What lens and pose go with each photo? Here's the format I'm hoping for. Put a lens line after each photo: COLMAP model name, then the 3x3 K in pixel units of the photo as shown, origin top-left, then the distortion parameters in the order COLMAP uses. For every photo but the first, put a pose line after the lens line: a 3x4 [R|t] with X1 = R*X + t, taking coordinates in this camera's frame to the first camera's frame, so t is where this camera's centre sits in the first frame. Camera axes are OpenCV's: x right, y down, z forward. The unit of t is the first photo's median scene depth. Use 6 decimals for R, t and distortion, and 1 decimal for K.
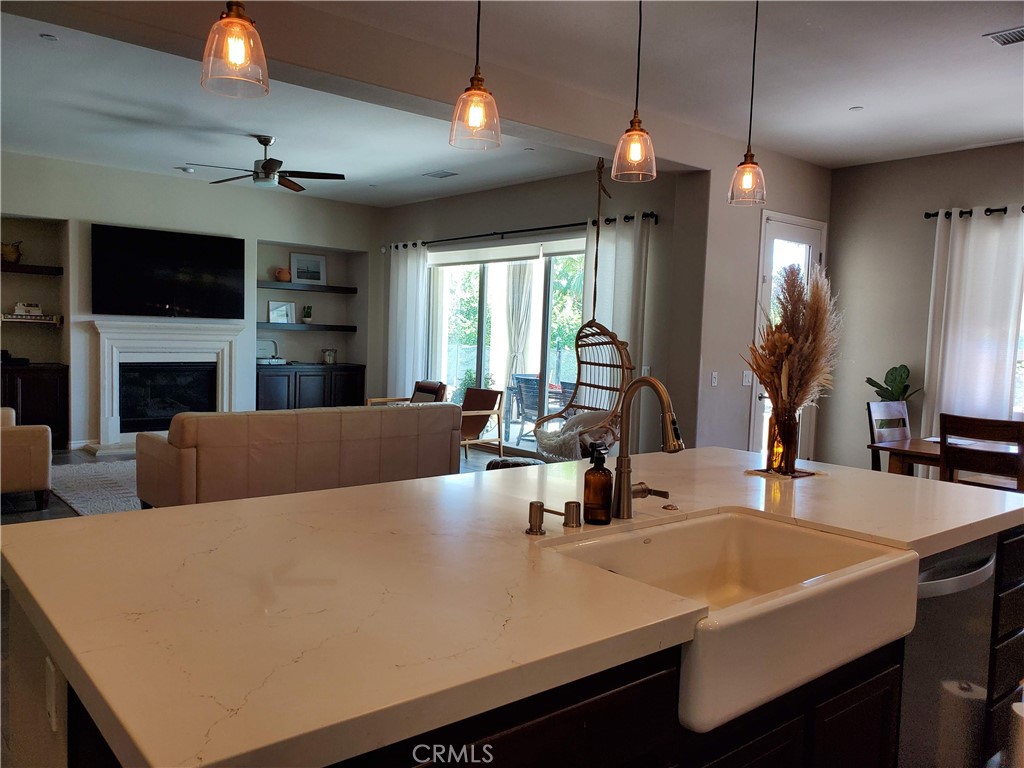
lens RADIAL K [[798.2, 0, 500.4], [0, 798.2, 390.8], [0, 0, 1]] dist [0.003849, -0.009208]
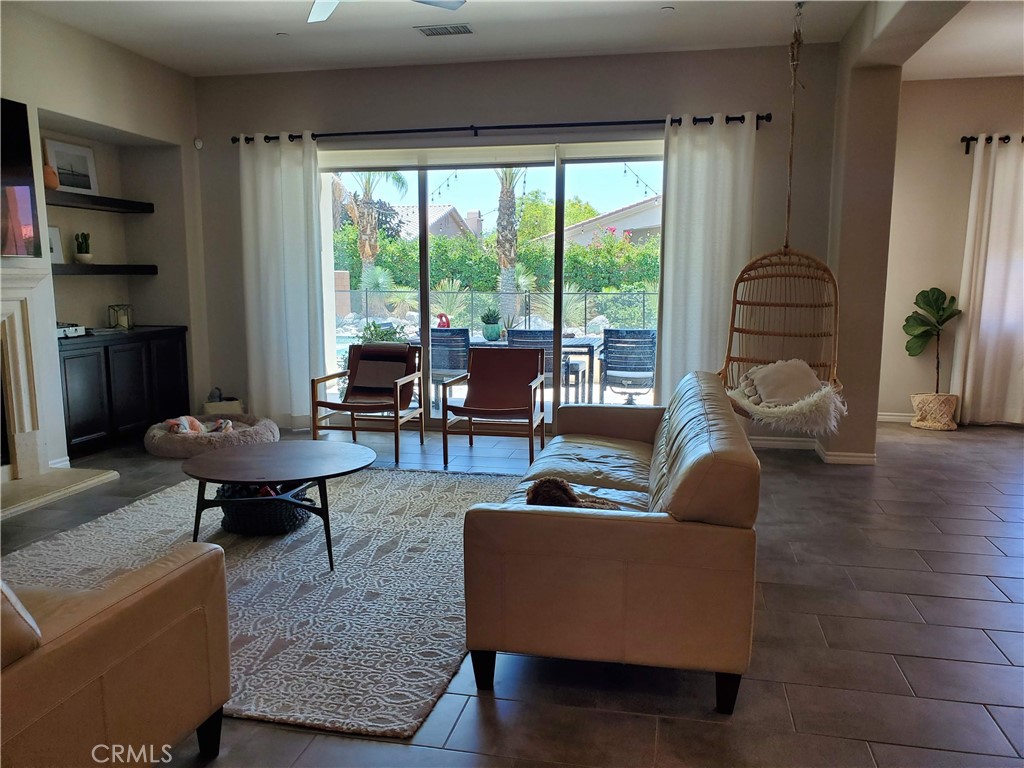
lens RADIAL K [[798.2, 0, 500.4], [0, 798.2, 390.8], [0, 0, 1]] dist [0.003849, -0.009208]
pose [[0.791281, -0.119562, 0.599649, -0.411090], [0.068618, 0.991865, 0.107218, -0.037033], [-0.607591, -0.043693, 0.793048, 0.385394]]
